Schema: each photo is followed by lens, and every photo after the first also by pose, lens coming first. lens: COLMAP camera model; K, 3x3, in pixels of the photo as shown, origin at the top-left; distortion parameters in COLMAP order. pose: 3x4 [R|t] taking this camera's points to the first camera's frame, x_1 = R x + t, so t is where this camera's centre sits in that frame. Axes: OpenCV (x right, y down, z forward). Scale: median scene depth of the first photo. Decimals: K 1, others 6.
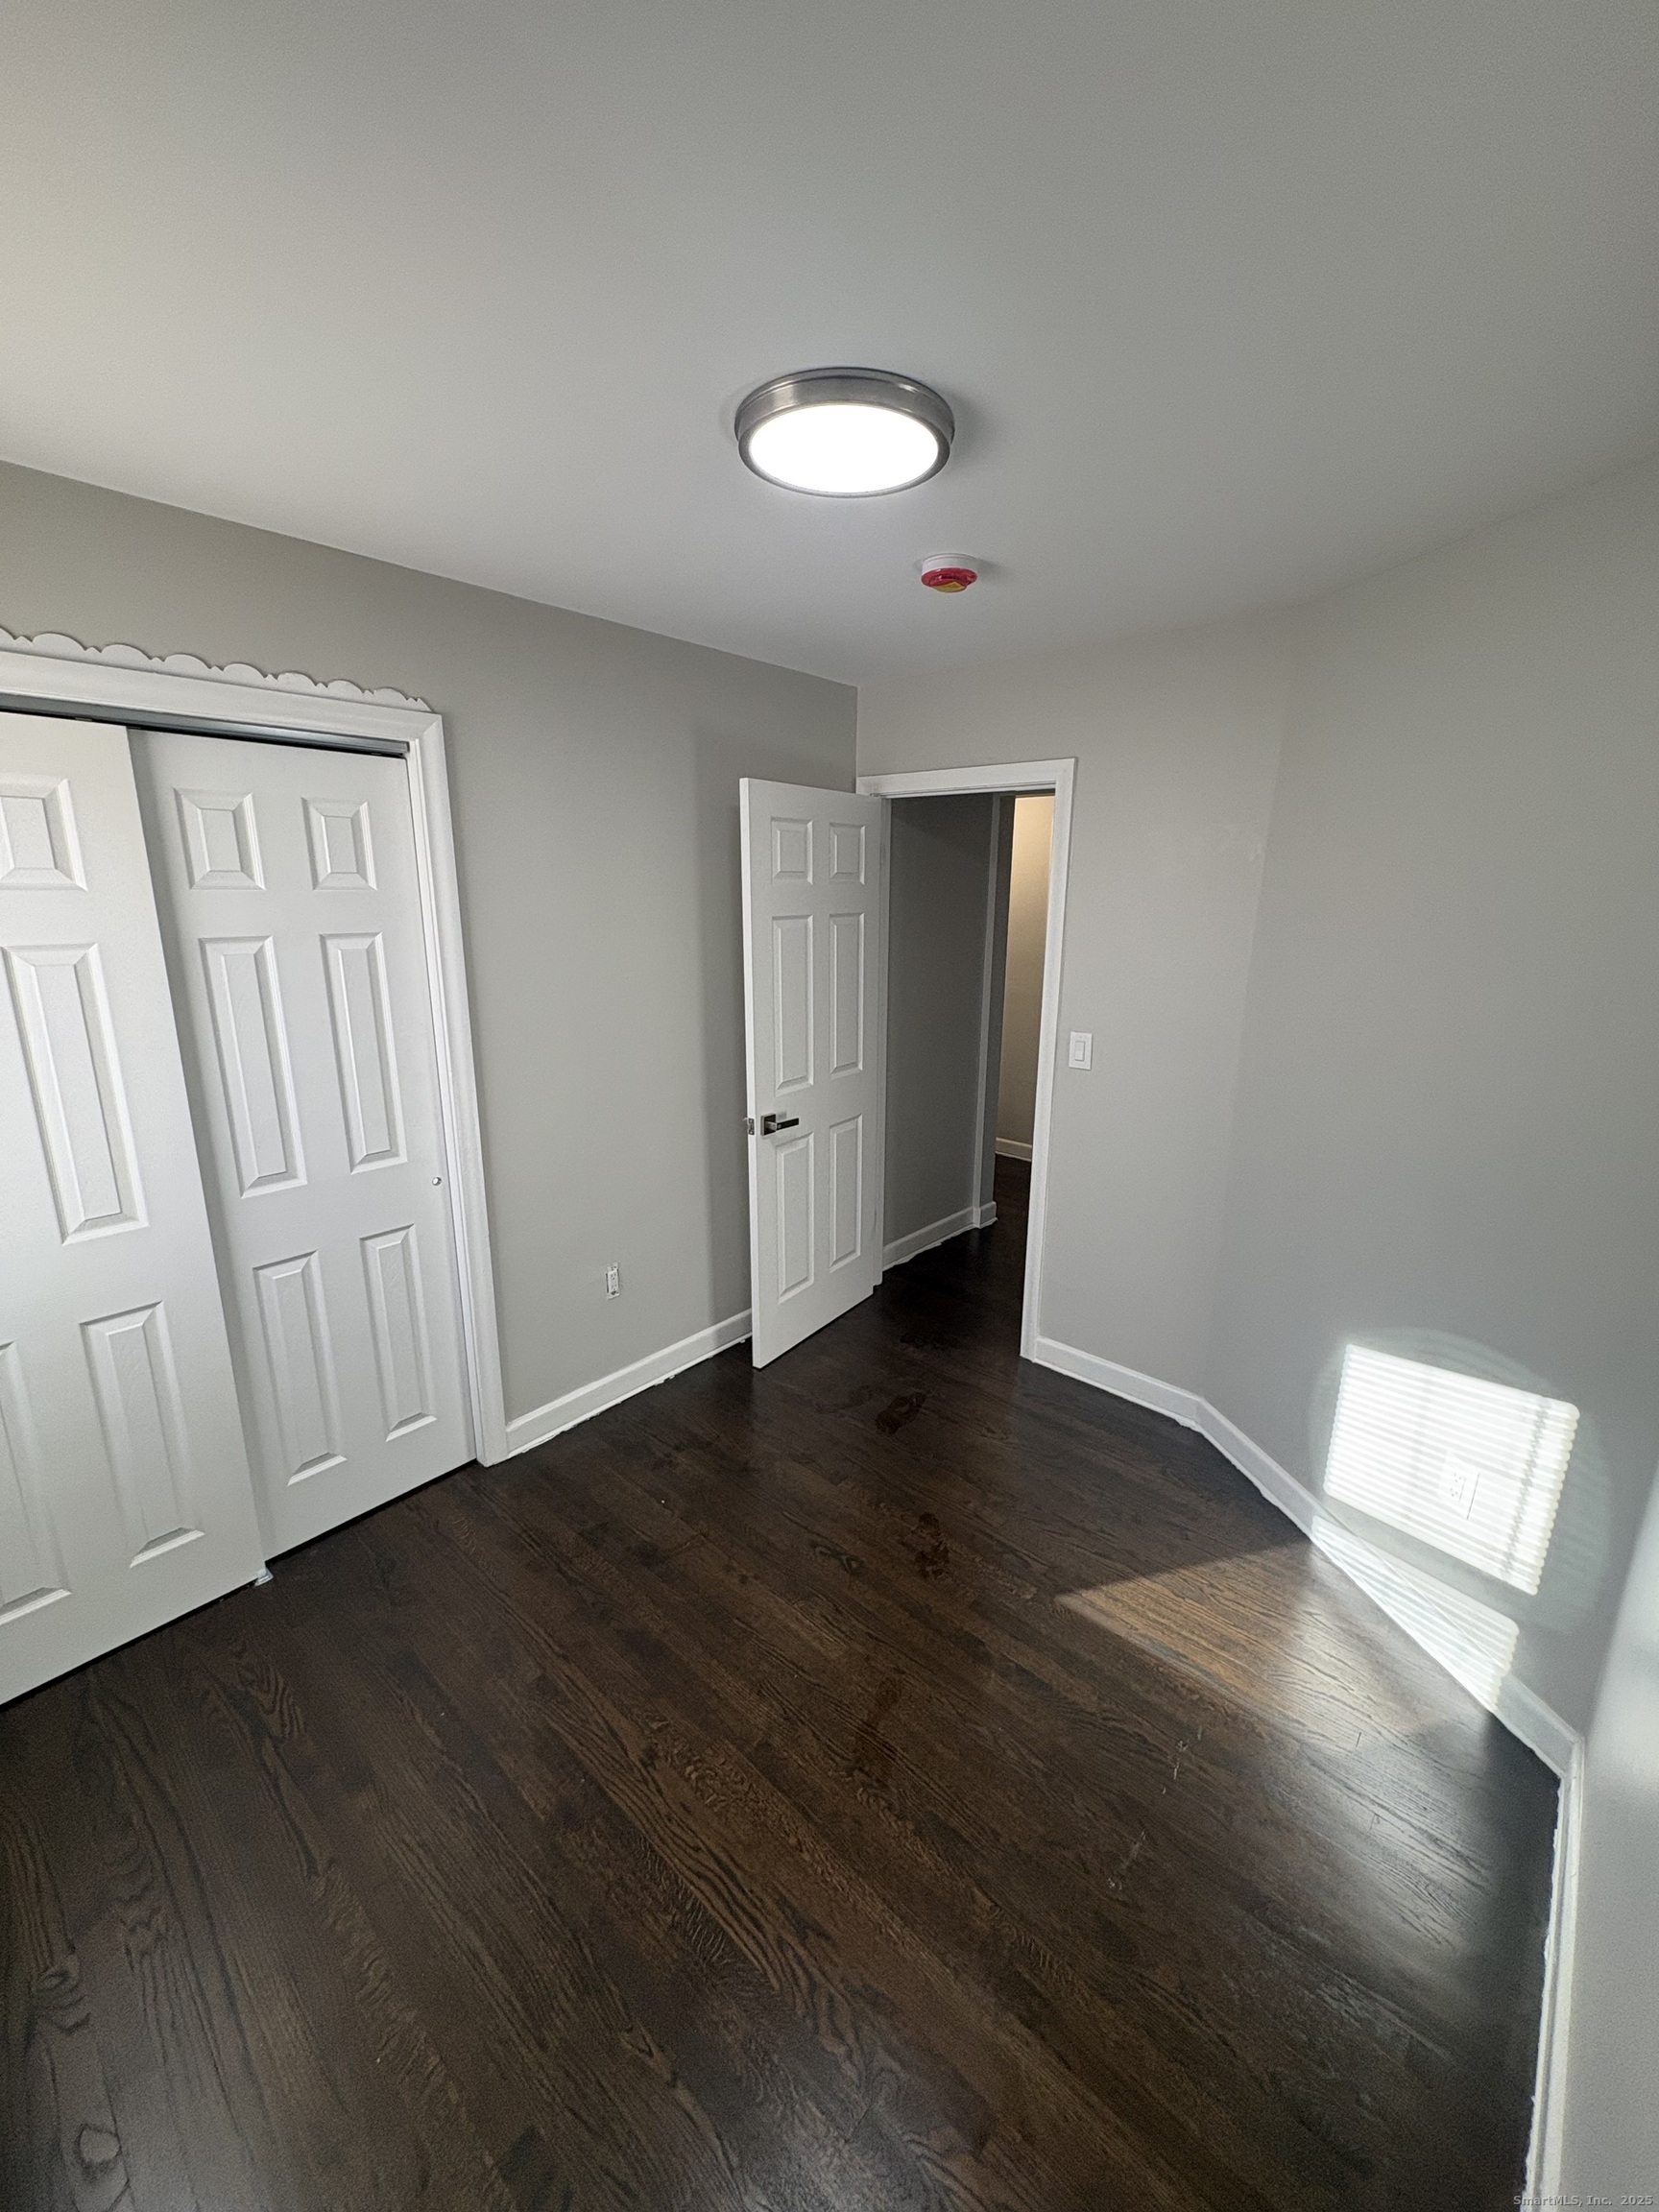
lens RADIAL K [[882.2, 0, 829.5], [0, 882.2, 1106.0], [0, 0, 1]] dist [-0.000840, 0.000160]
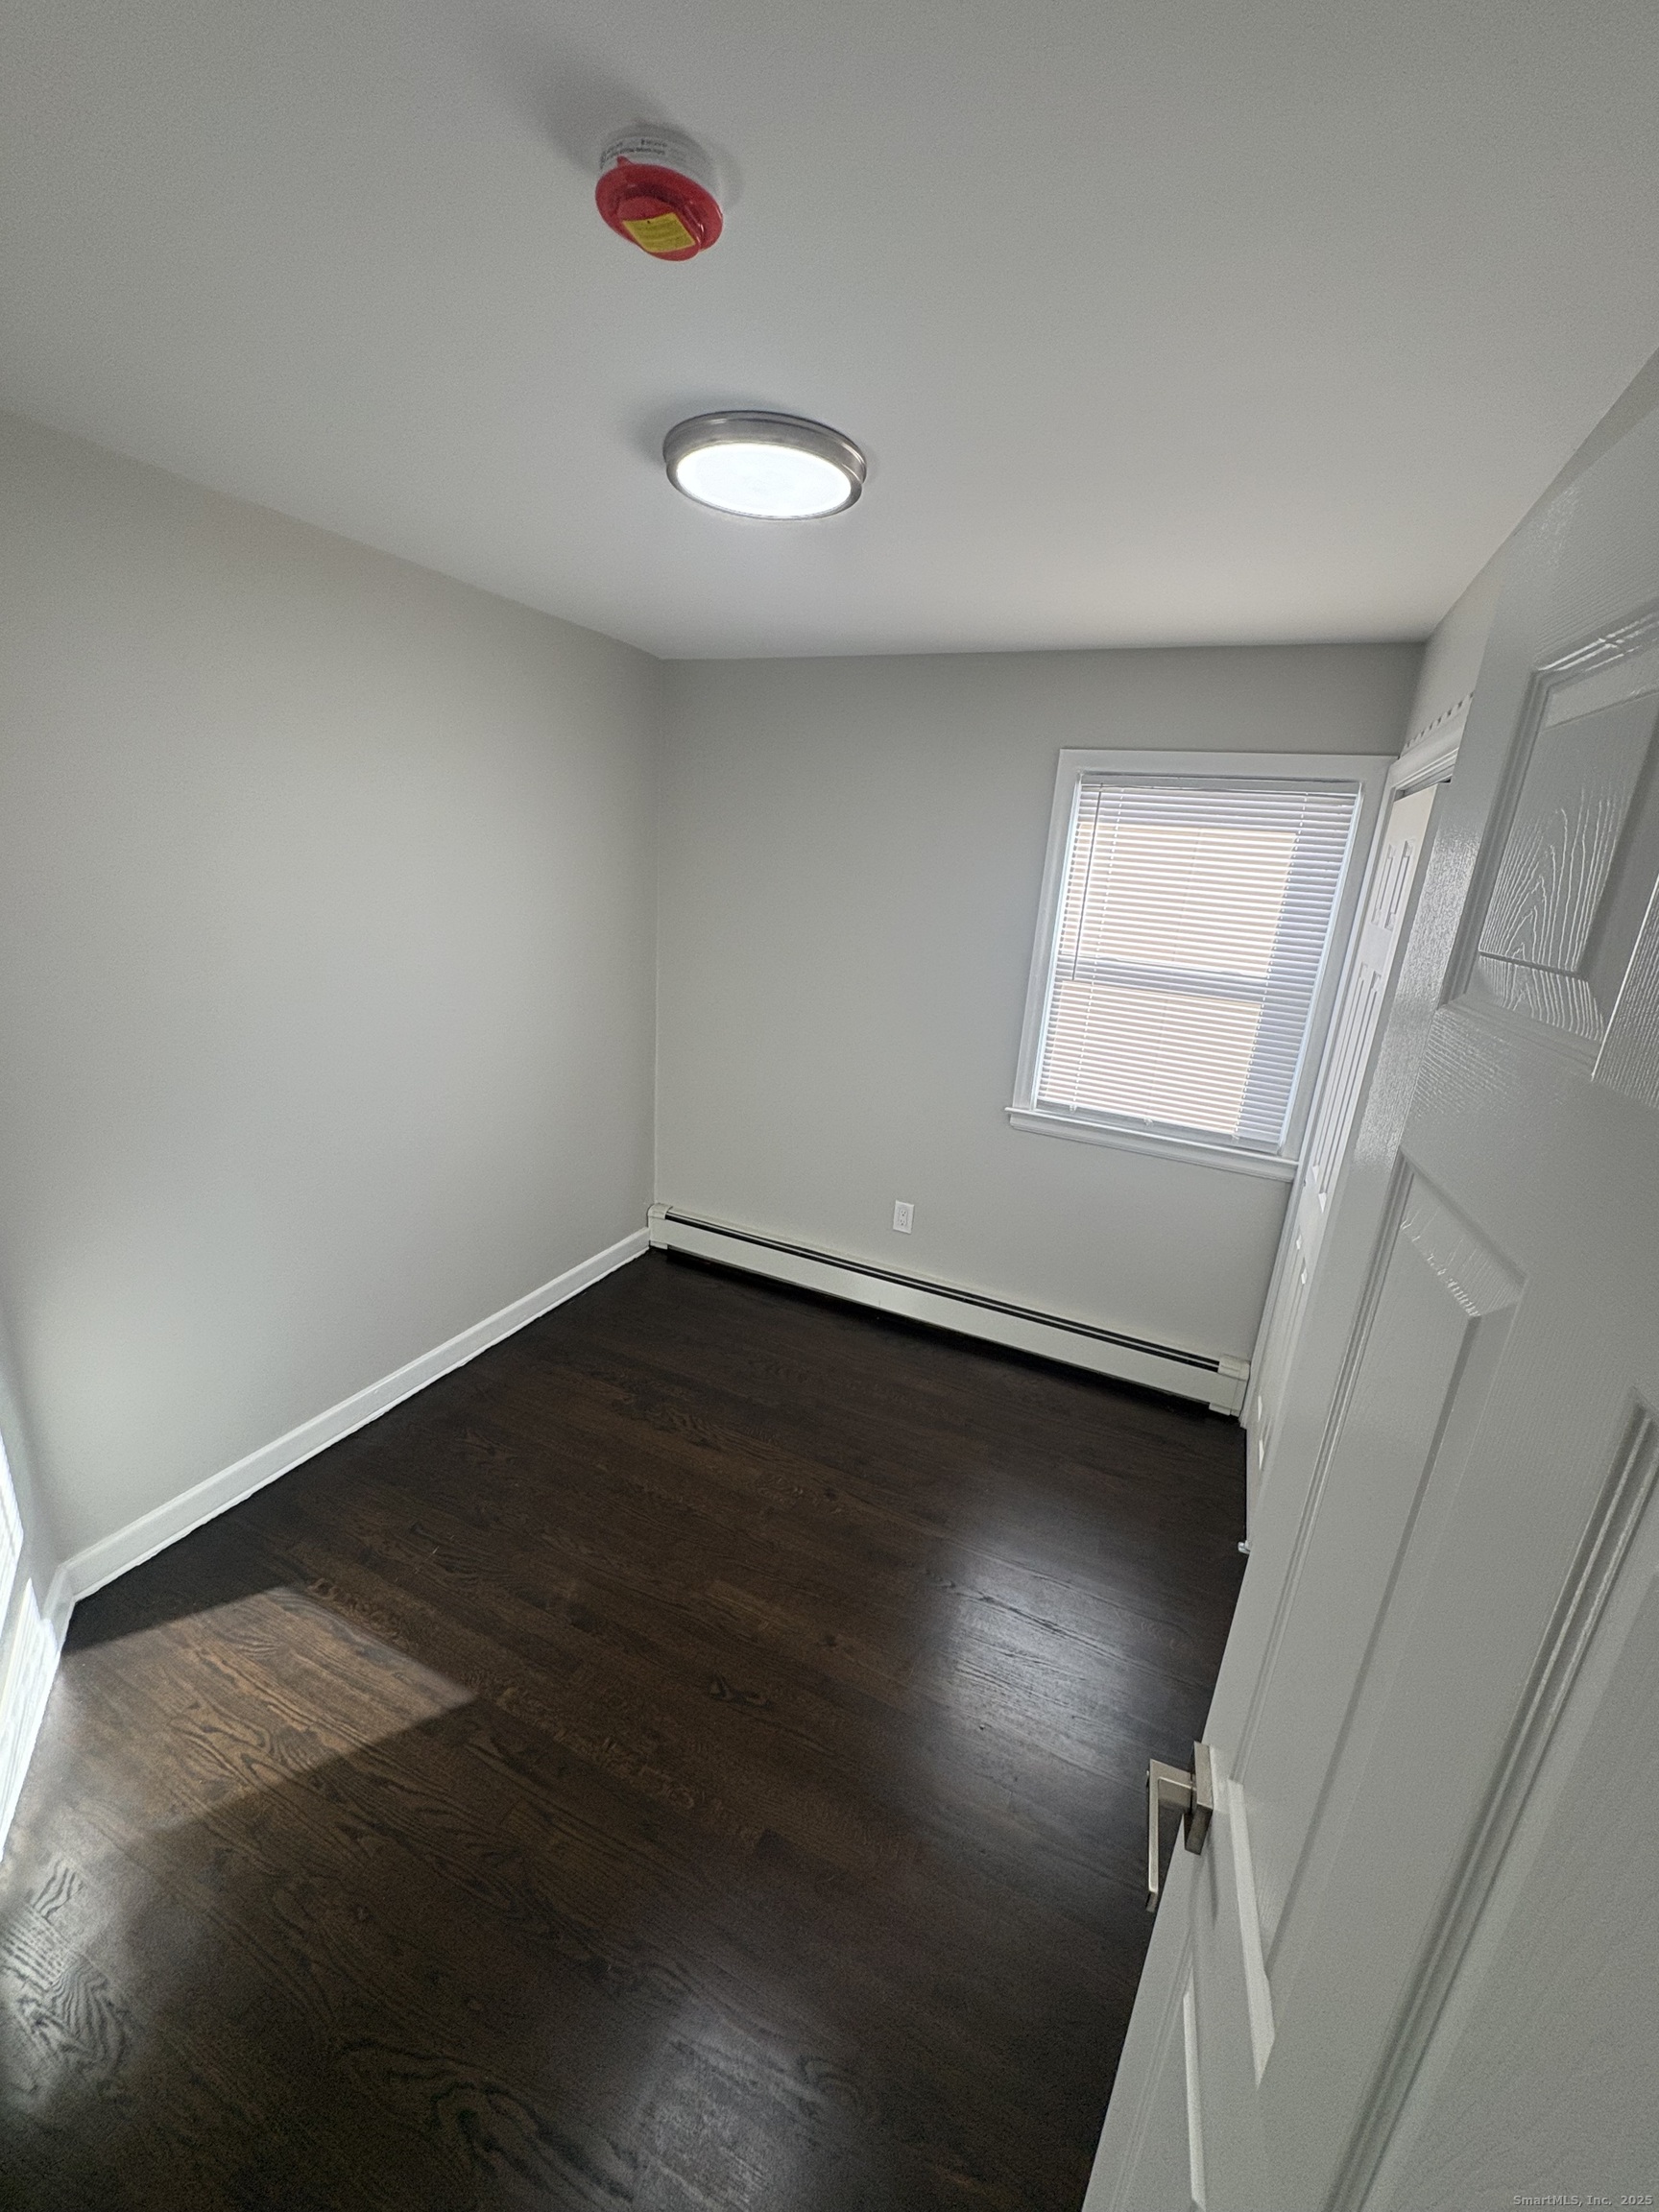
lens RADIAL K [[882.2, 0, 829.5], [0, 882.2, 1106.0], [0, 0, 1]] dist [-0.000840, 0.000160]
pose [[-0.953485, 0.012794, -0.301168, 0.192699], [-0.145229, 0.856003, 0.496152, -0.443886], [0.264149, 0.516812, -0.814328, 1.608689]]
